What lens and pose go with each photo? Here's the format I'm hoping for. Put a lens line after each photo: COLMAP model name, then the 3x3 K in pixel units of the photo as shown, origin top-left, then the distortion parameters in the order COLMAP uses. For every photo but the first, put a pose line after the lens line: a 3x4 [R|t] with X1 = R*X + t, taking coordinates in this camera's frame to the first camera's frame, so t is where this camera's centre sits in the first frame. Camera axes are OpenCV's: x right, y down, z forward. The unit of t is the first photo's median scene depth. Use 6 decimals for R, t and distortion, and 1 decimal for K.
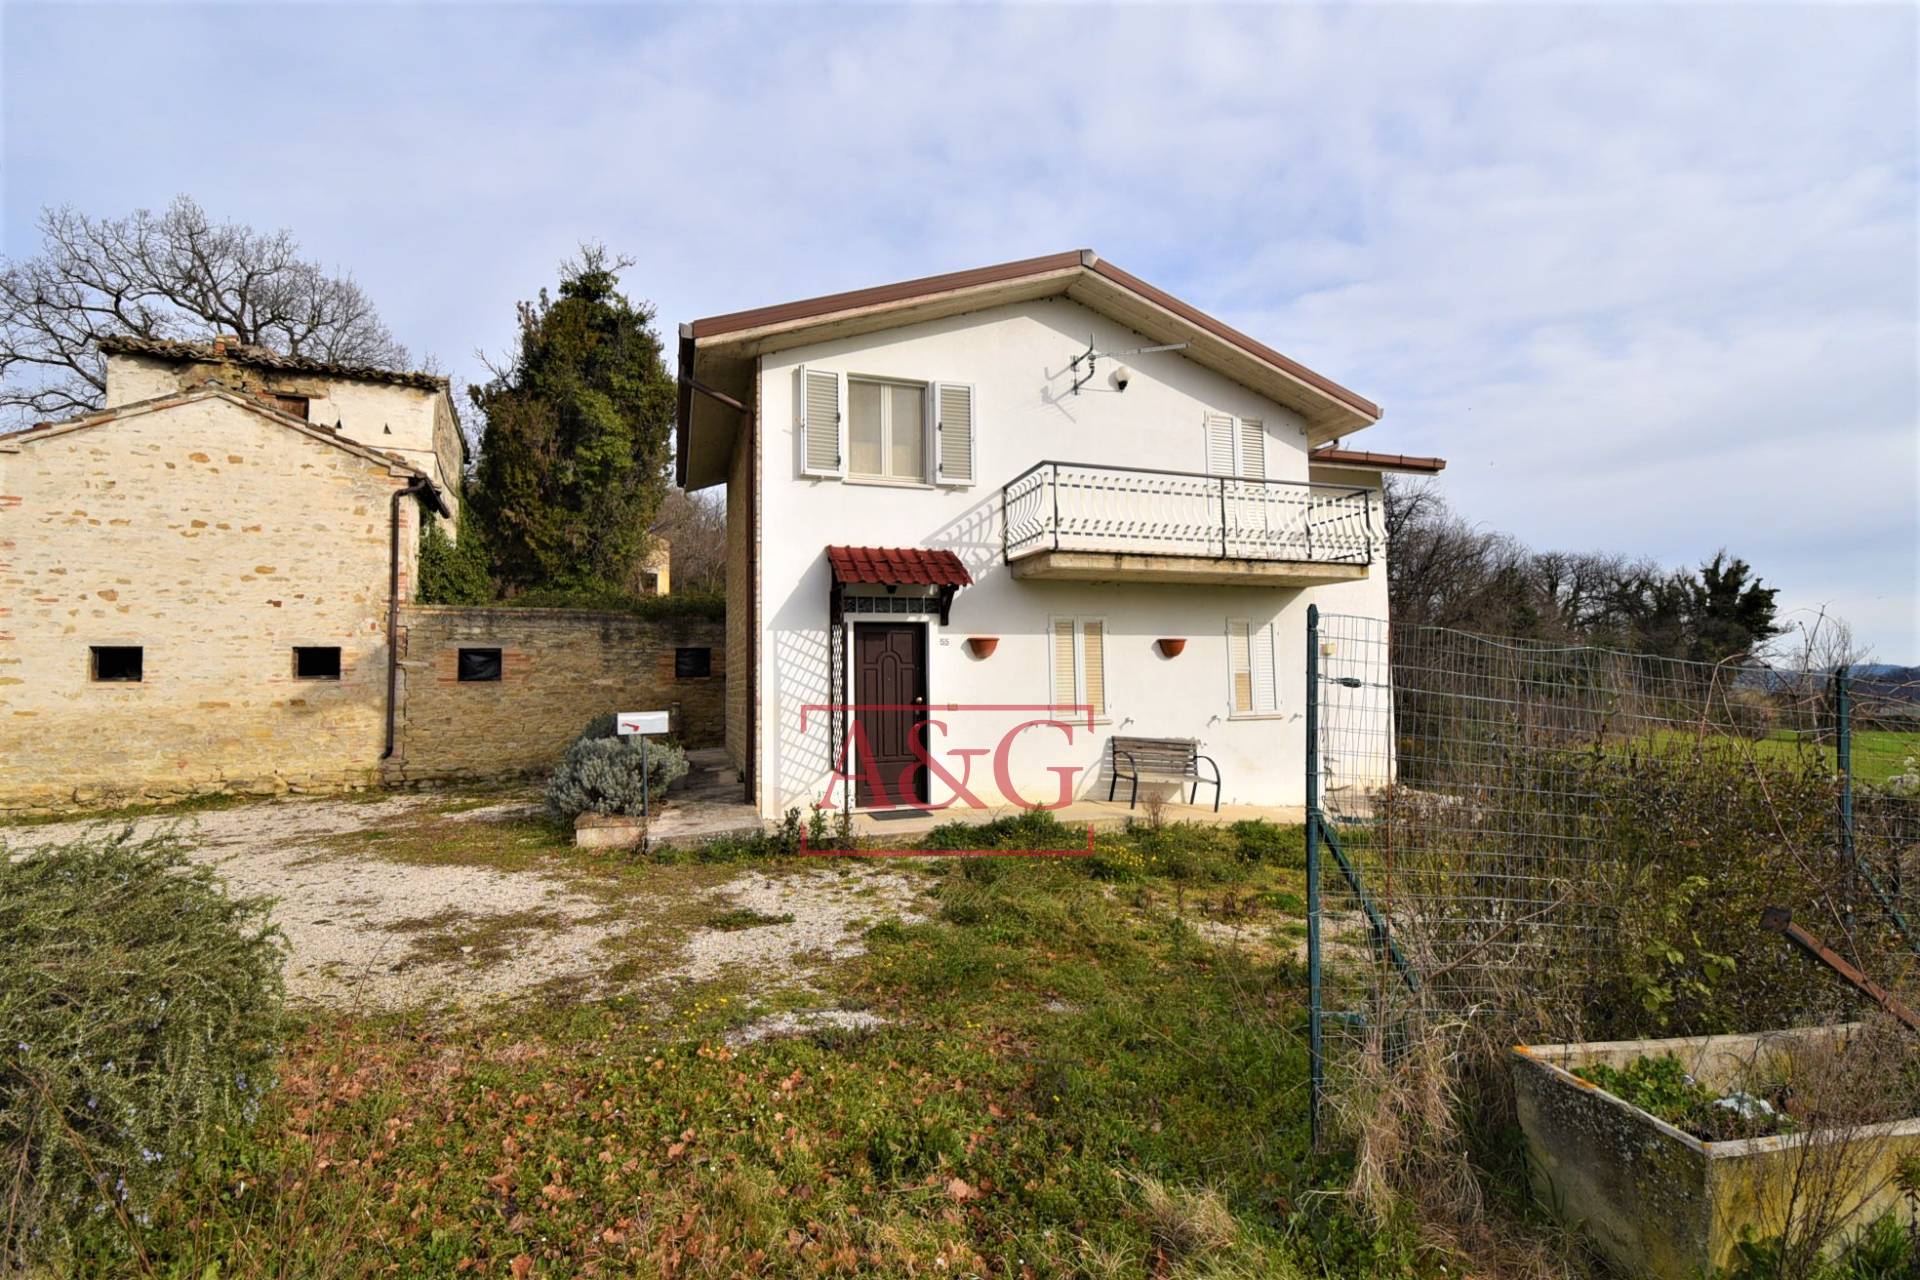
lens RADIAL K [[838.8, 0, 960.0], [0, 838.8, 640.0], [0, 0, 1]] dist [0.002835, -0.017562]
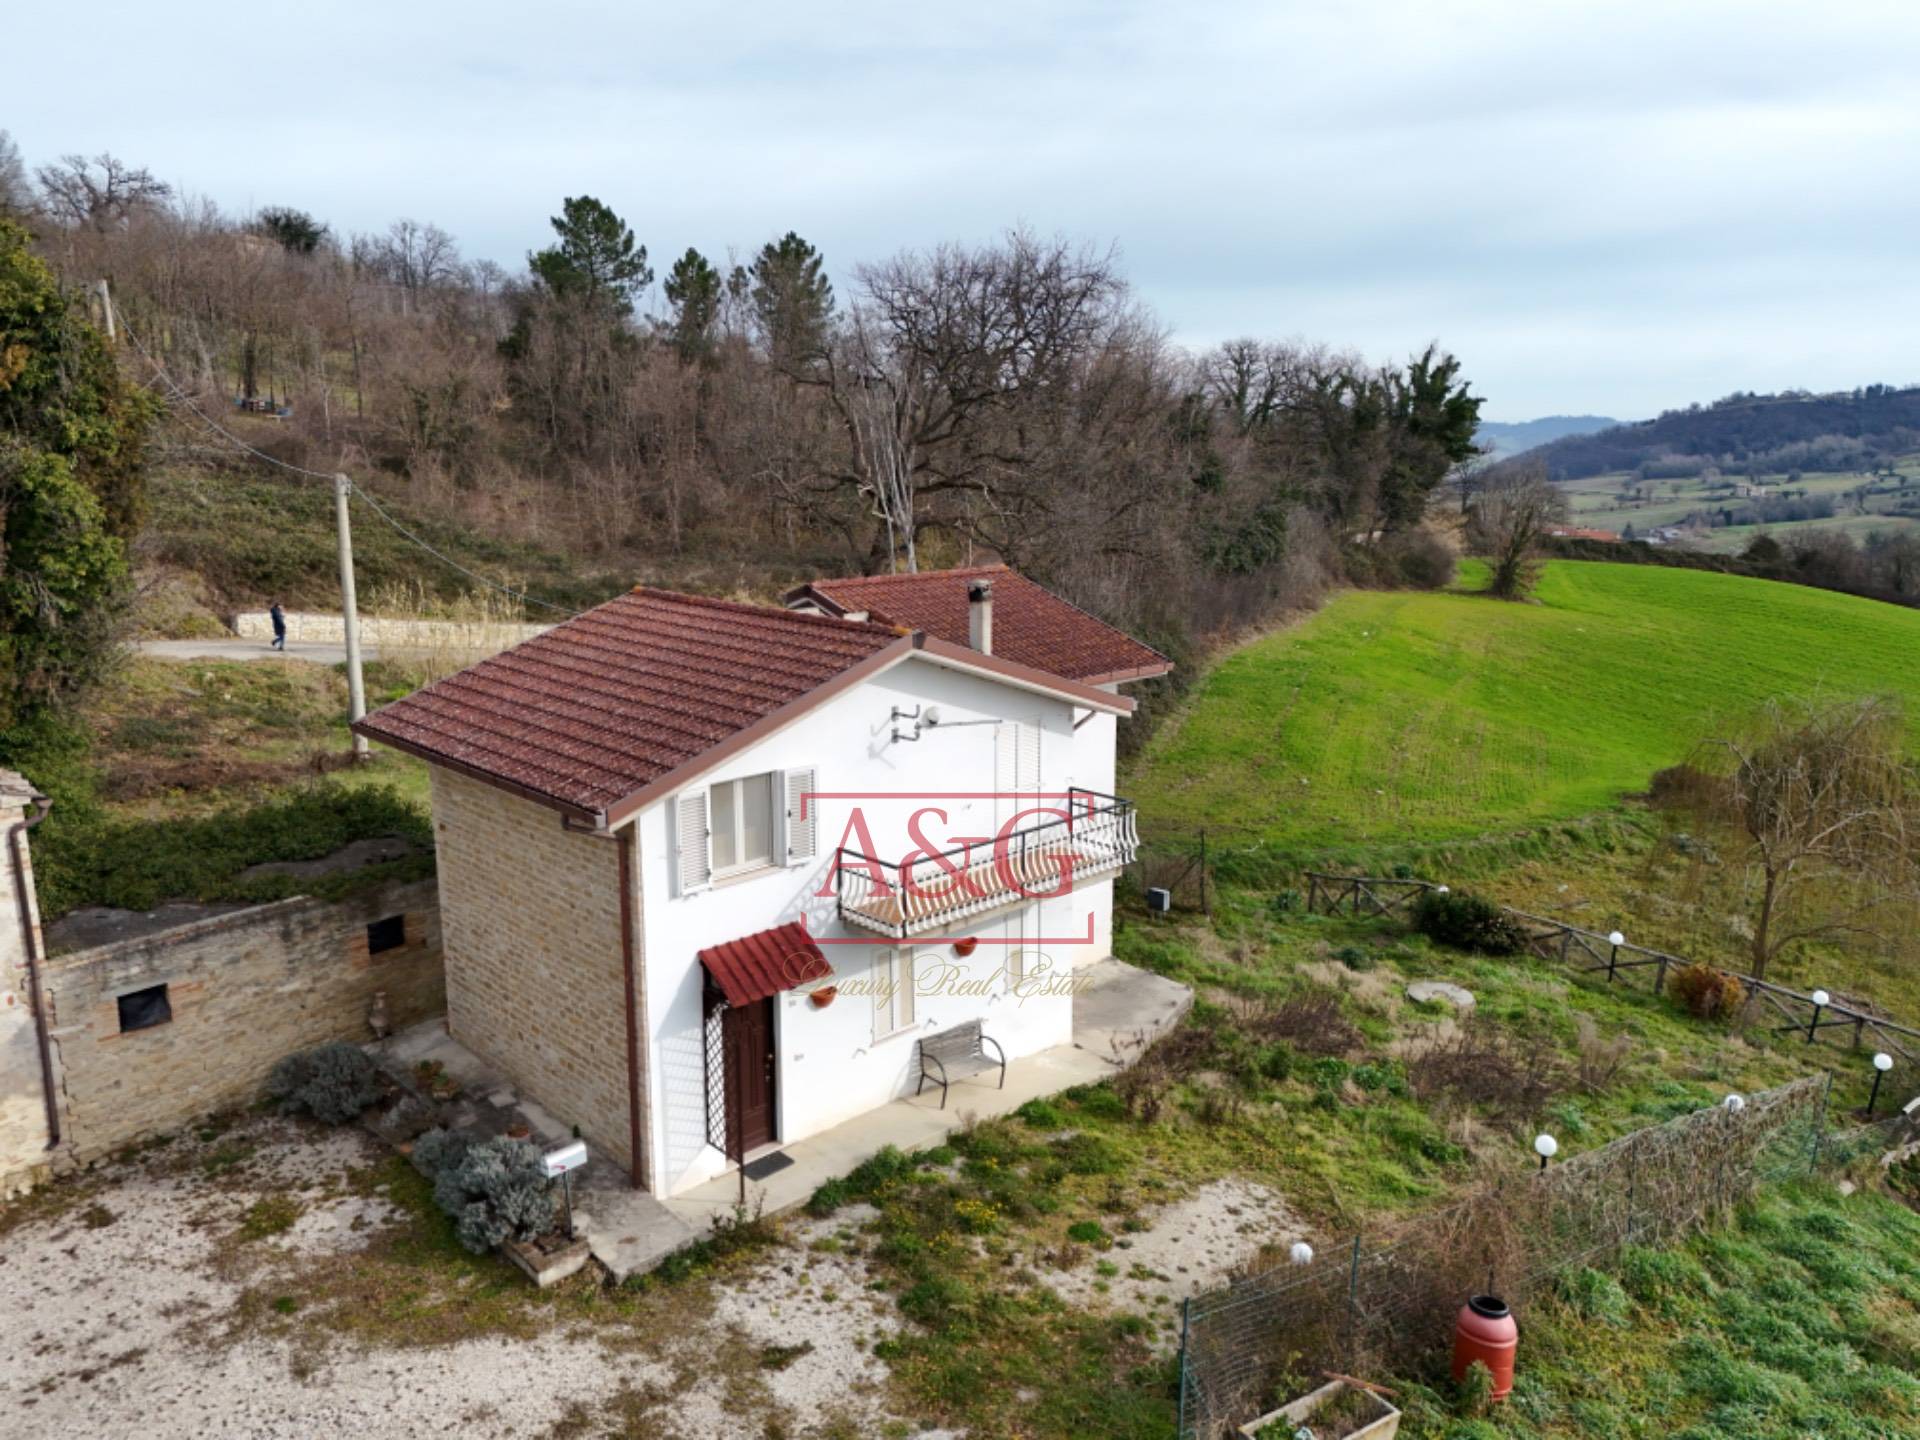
lens RADIAL K [[1448.1, 0, 960.0], [0, 1448.1, 720.0], [0, 0, 1]] dist [0.073064, -0.092814]
pose [[0.905002, -0.075889, 0.418583, -0.441074], [-0.041682, 0.963407, 0.264784, -0.650984], [-0.423359, -0.257077, 0.868722, -0.486407]]
